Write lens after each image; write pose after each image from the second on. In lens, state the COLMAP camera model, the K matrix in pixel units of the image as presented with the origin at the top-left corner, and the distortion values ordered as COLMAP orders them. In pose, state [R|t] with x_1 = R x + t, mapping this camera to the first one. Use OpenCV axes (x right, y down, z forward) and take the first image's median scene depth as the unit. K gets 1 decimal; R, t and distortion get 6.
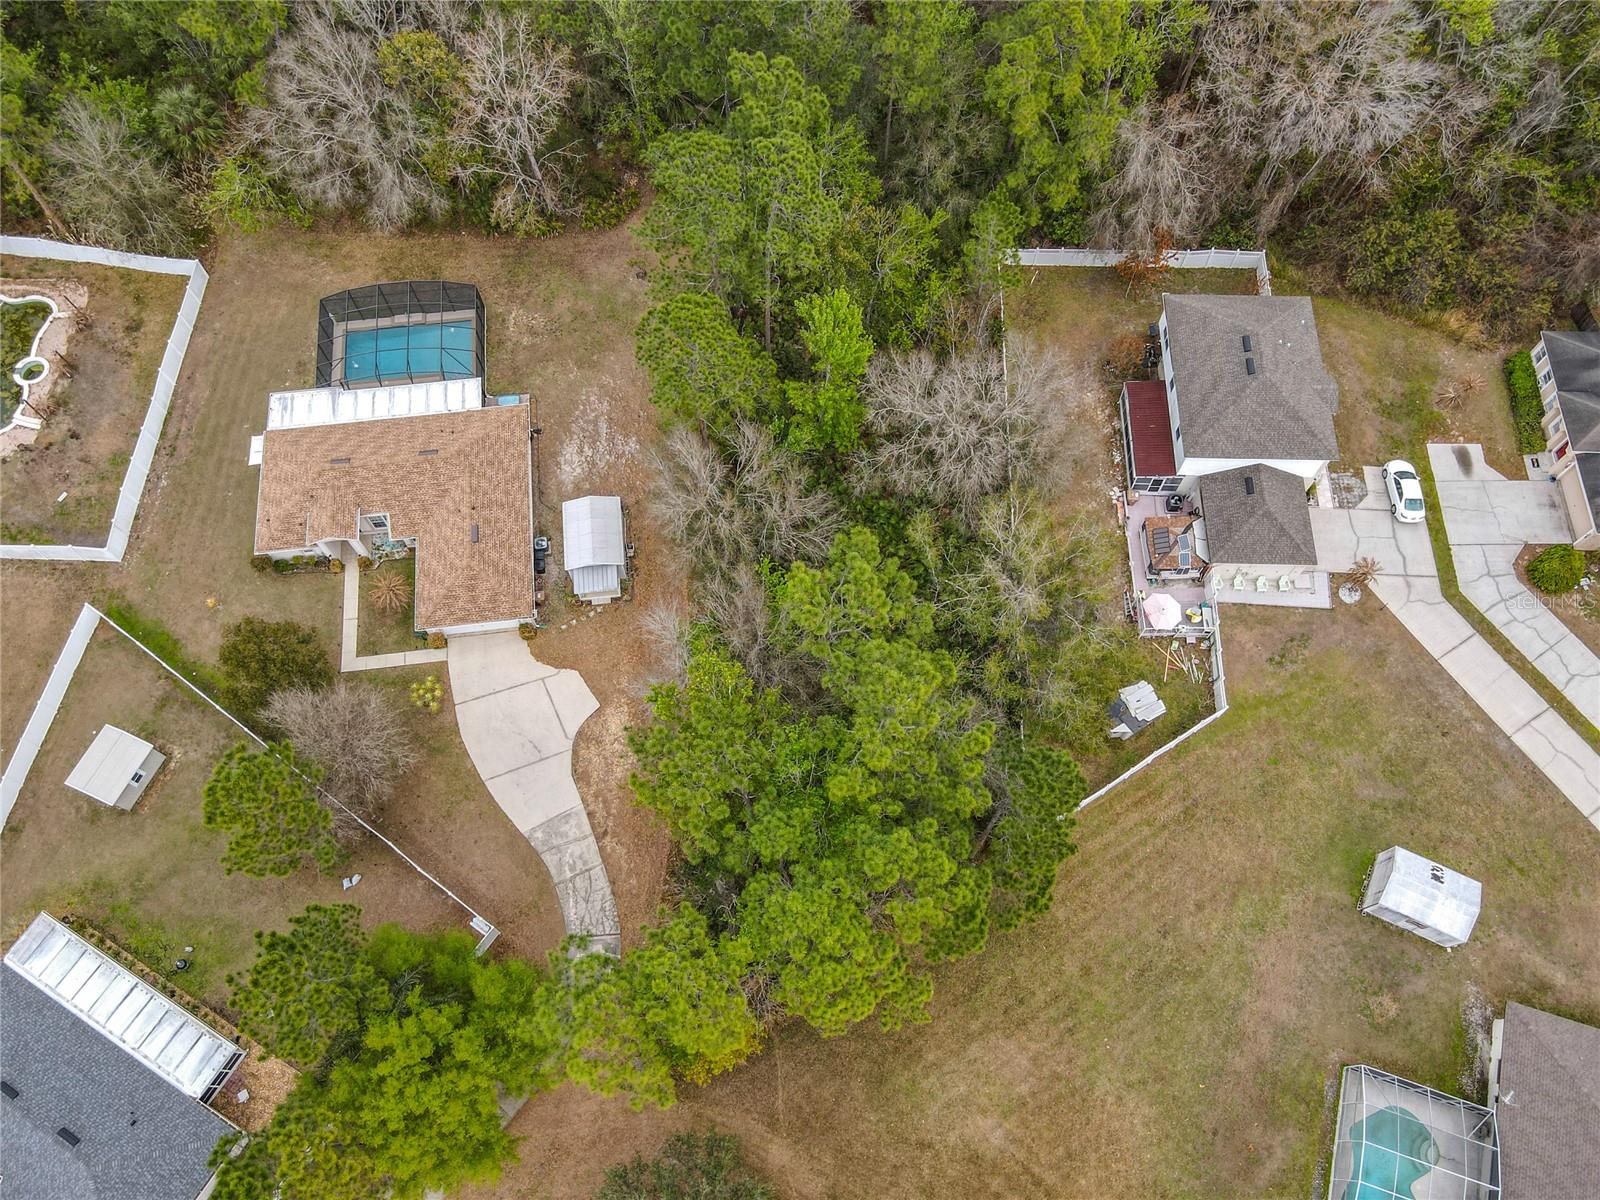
lens RADIAL K [[1189.4, 0, 801.3], [0, 1189.4, 605.3], [0, 0, 1]] dist [-0.005596, 0.024877]
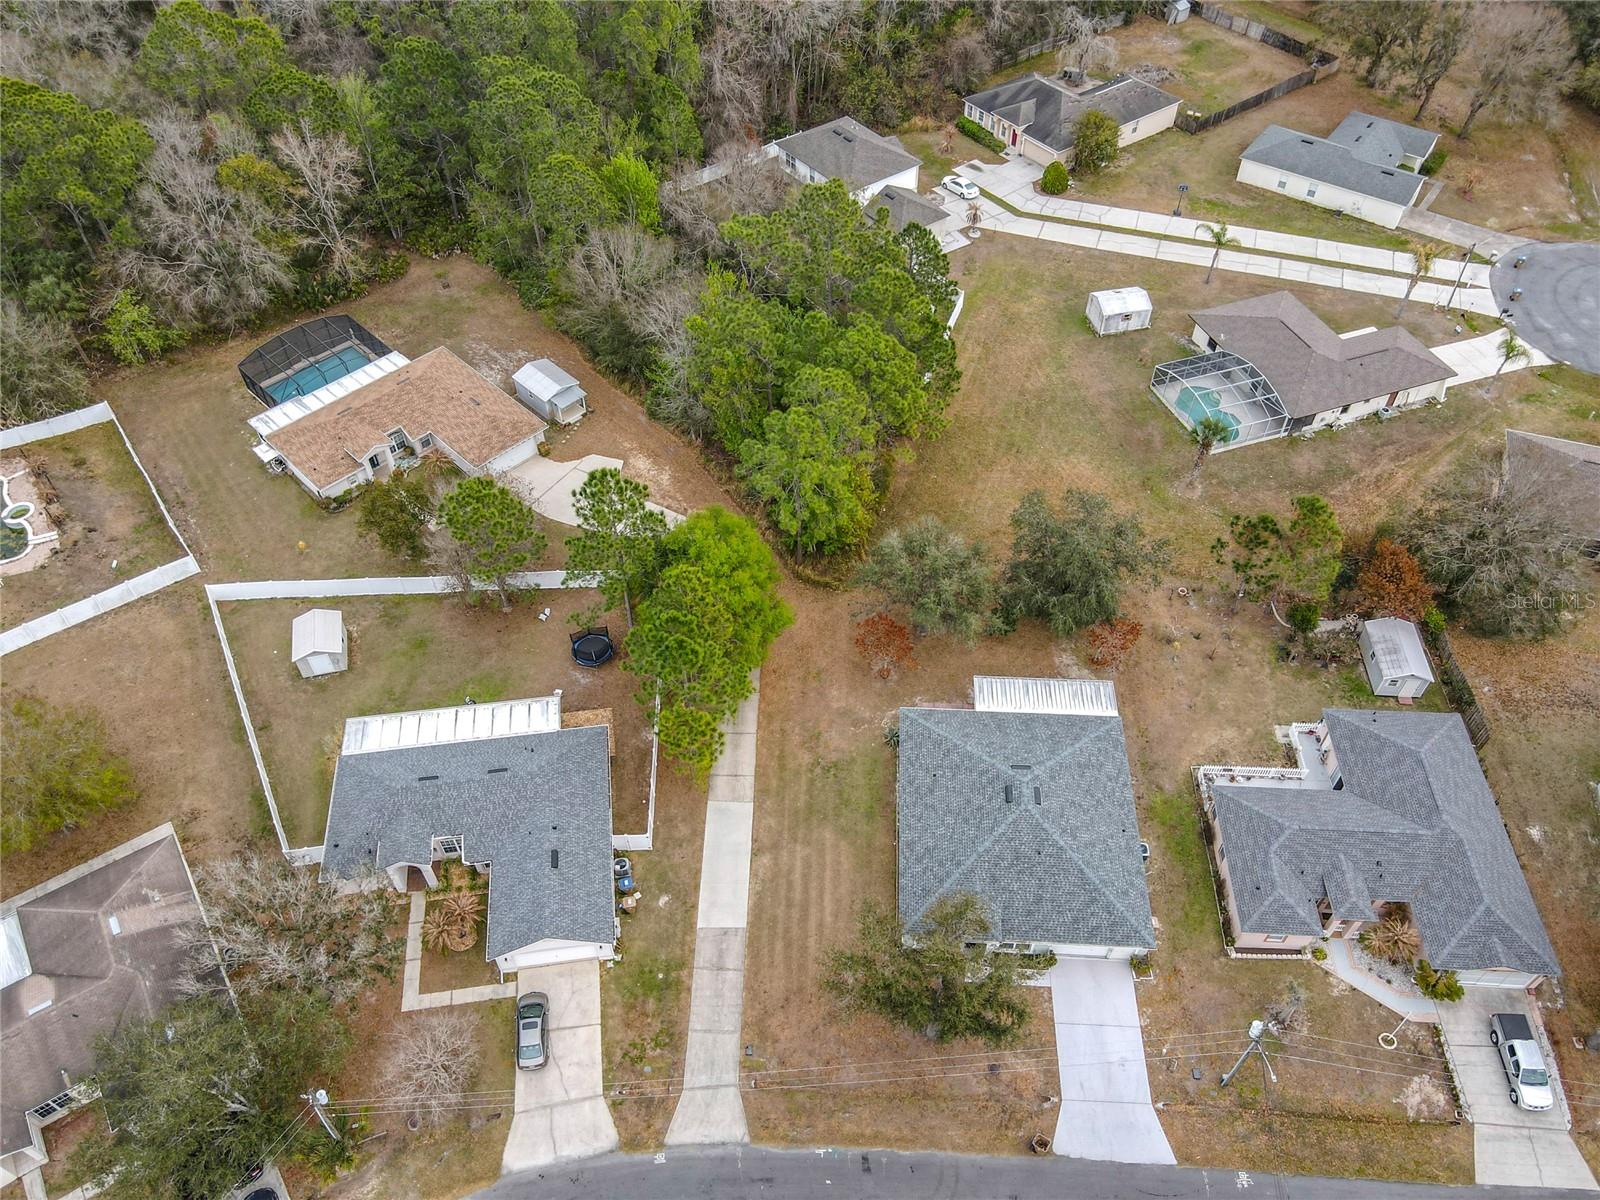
lens RADIAL K [[1189.4, 0, 800.6], [0, 1189.4, 600.7], [0, 0, 1]] dist [-0.005596, 0.024877]
pose [[0.786367, -0.462926, 0.409055, -0.617701], [0.565544, 0.805902, -0.175164, 0.545390], [-0.248570, 0.369082, 0.895540, -0.198224]]
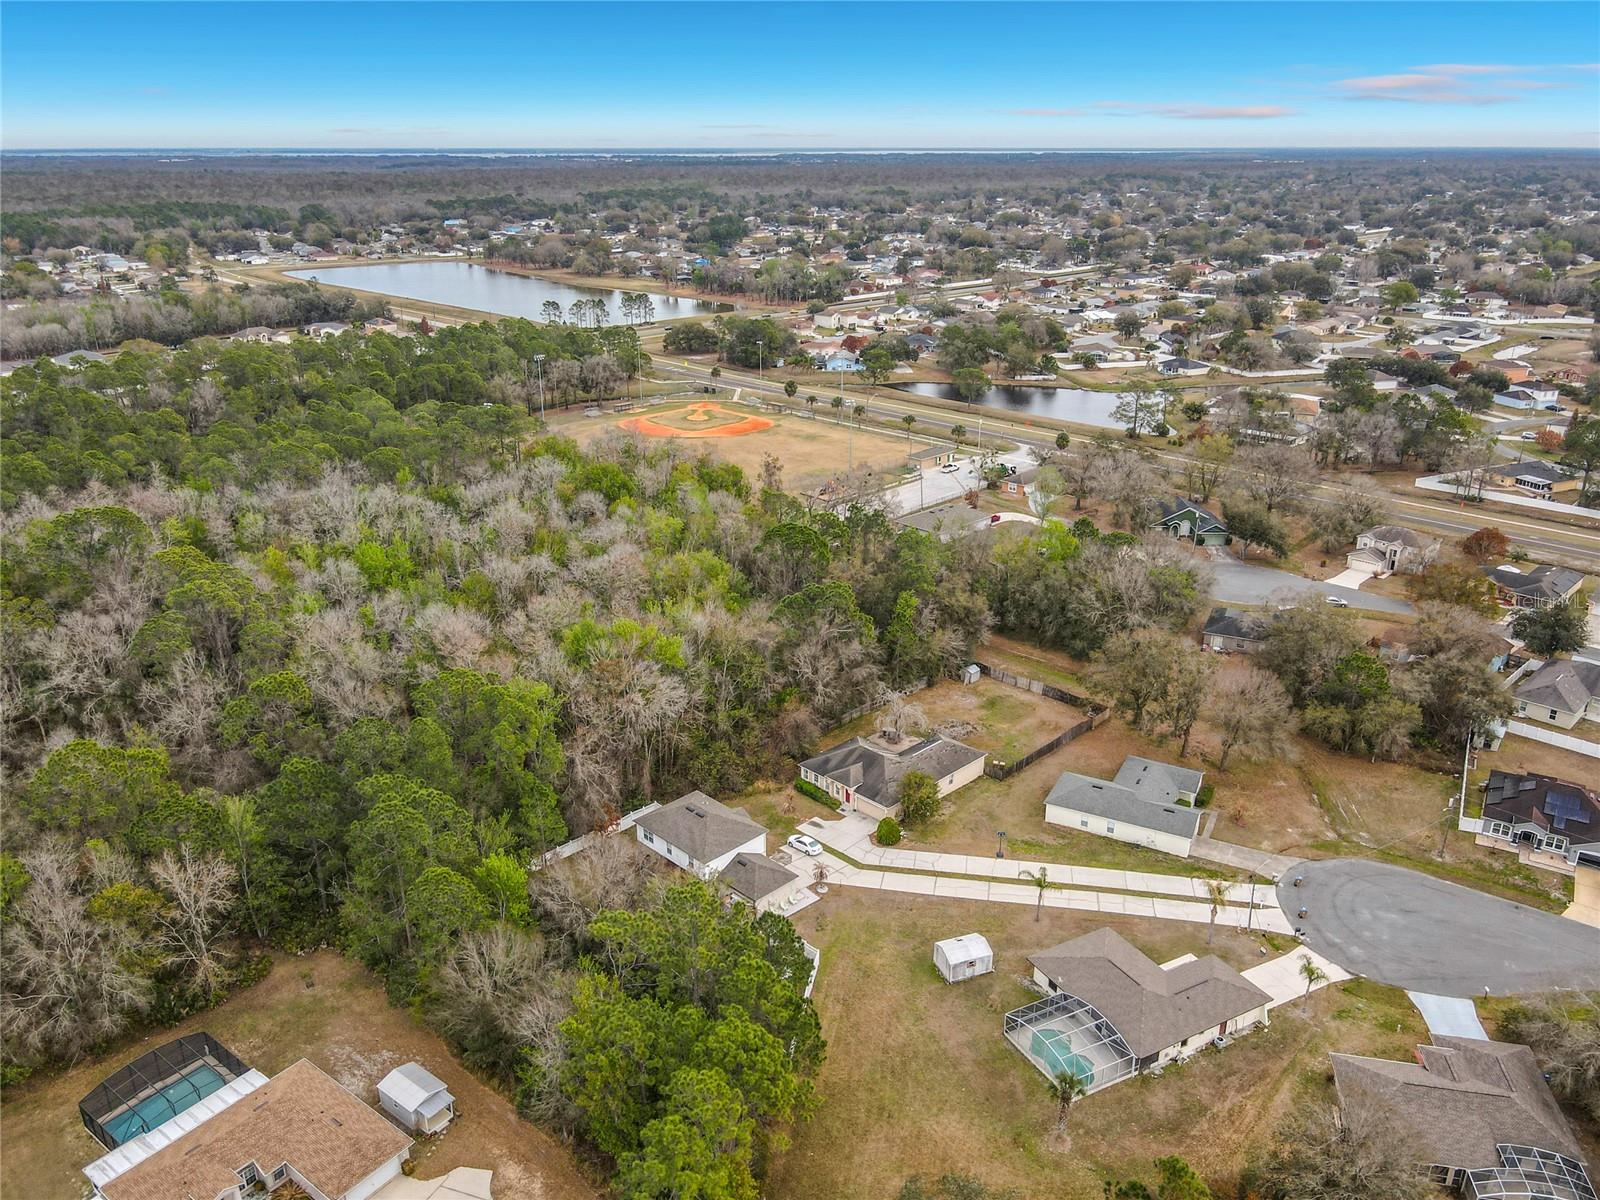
lens RADIAL K [[1189.4, 0, 798.3], [0, 1189.4, 615.2], [0, 0, 1]] dist [-0.005596, 0.024877]
pose [[0.691584, -0.263857, 0.672377, -0.635682], [0.659023, 0.611519, -0.437874, 0.490262], [-0.295635, 0.745939, 0.596804, -0.330897]]
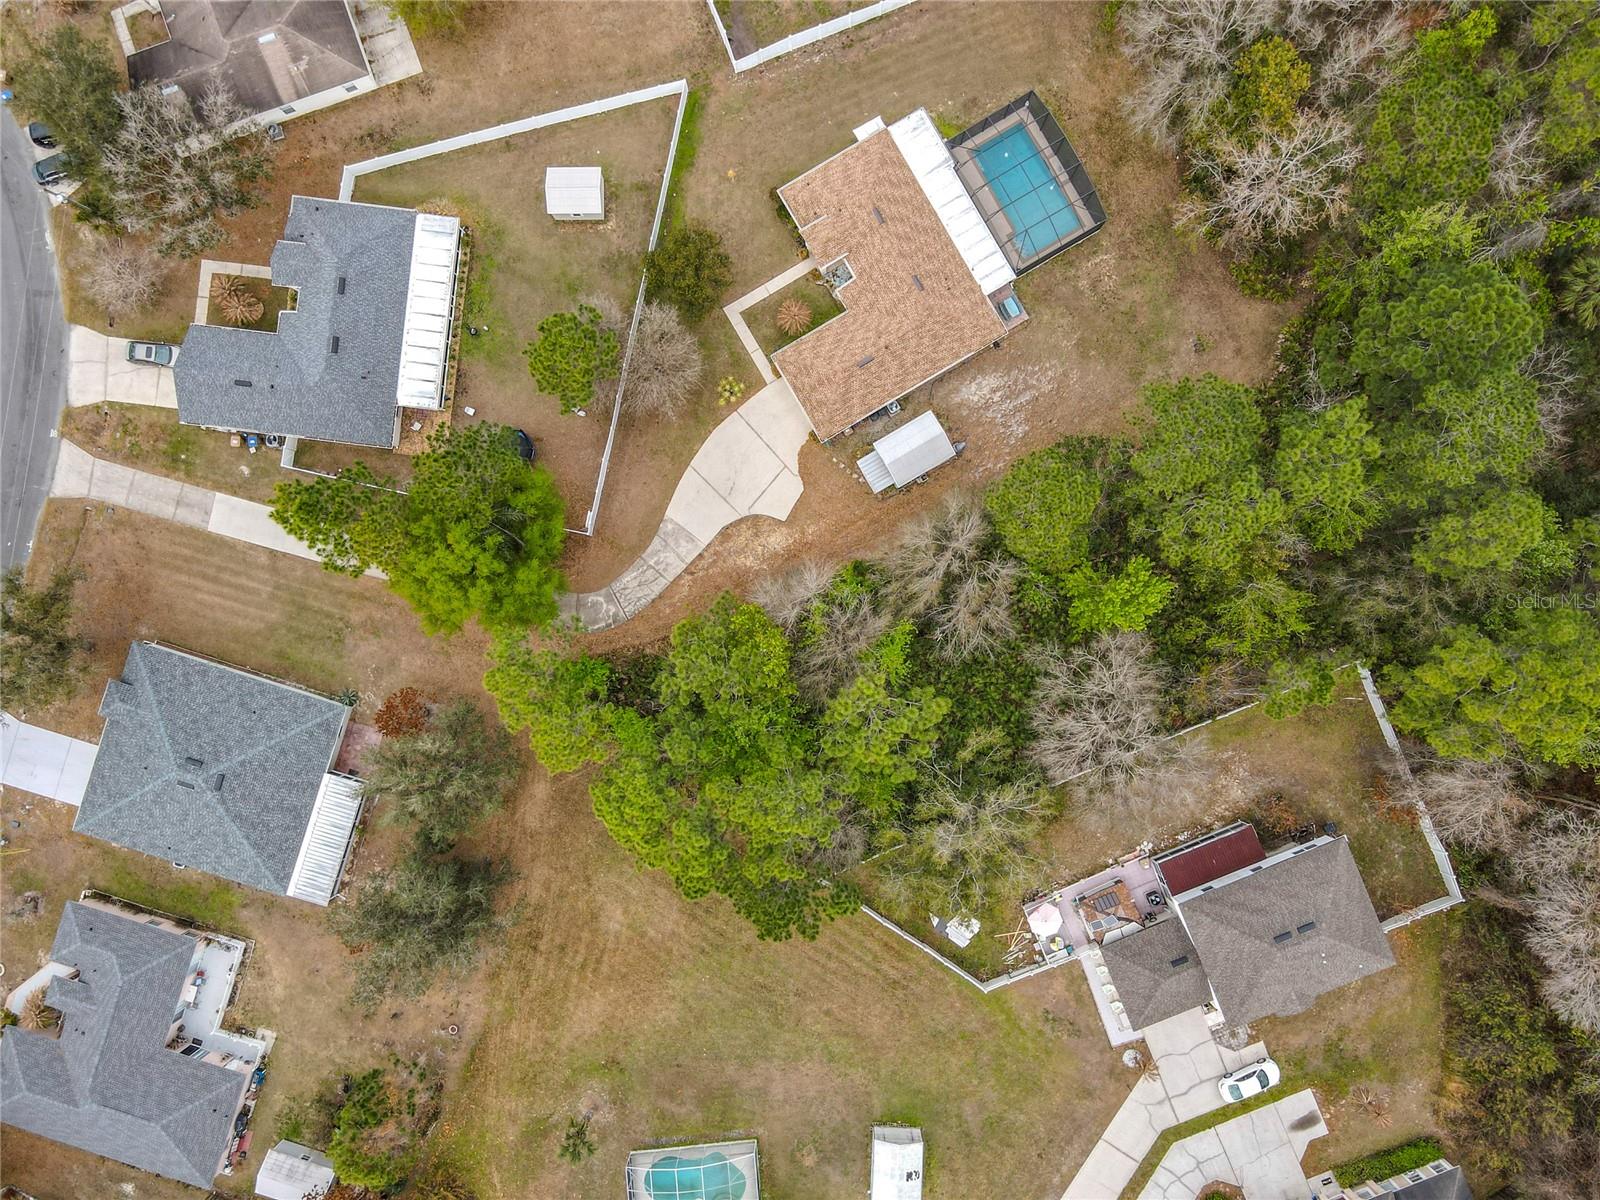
lens RADIAL K [[1189.4, 0, 803.2], [0, 1189.4, 614.7], [0, 0, 1]] dist [-0.005596, 0.024877]
pose [[0.401922, 0.915587, 0.012621, -0.085886], [-0.833554, 0.360136, 0.418915, -0.393746], [0.379008, -0.178891, 0.907938, -0.110510]]
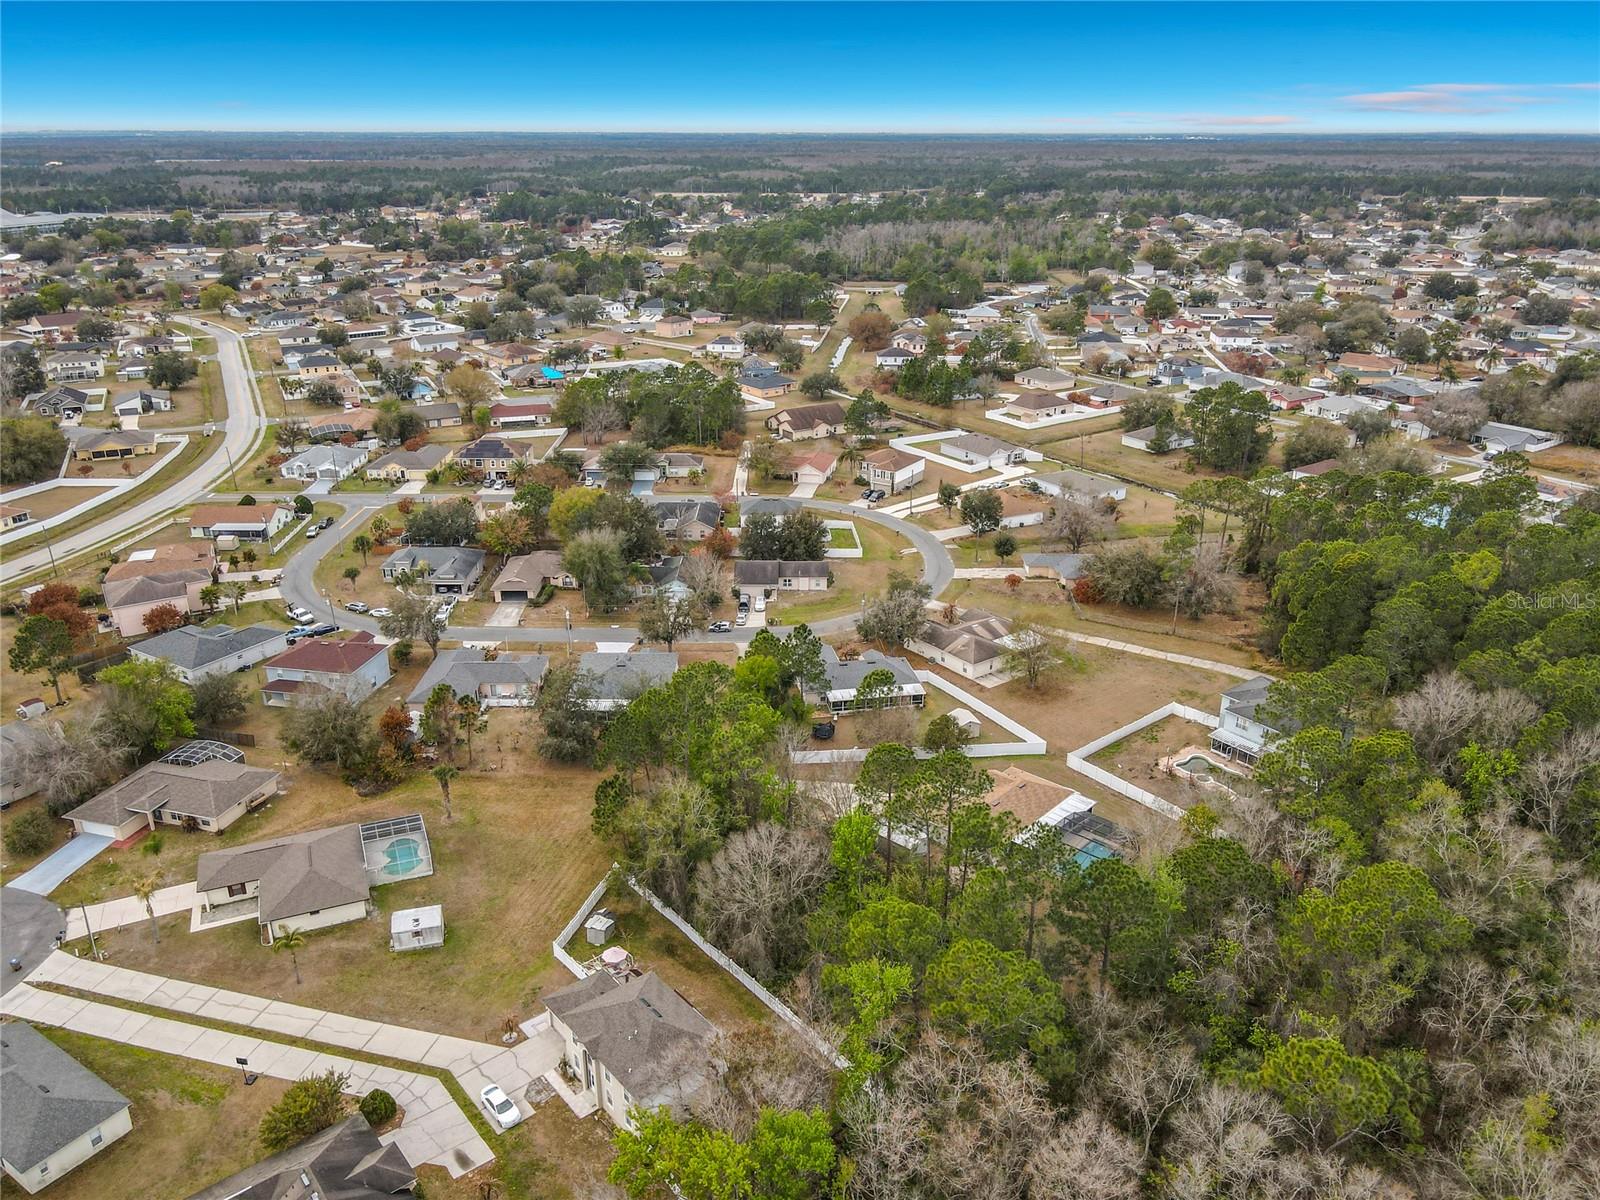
lens RADIAL K [[1189.4, 0, 794.1], [0, 1189.4, 613.2], [0, 0, 1]] dist [-0.005596, 0.024877]
pose [[-0.756750, 0.249275, -0.604311, 0.953869], [-0.595890, 0.117053, 0.794489, -1.429976], [0.268783, 0.961333, 0.059961, 0.524205]]
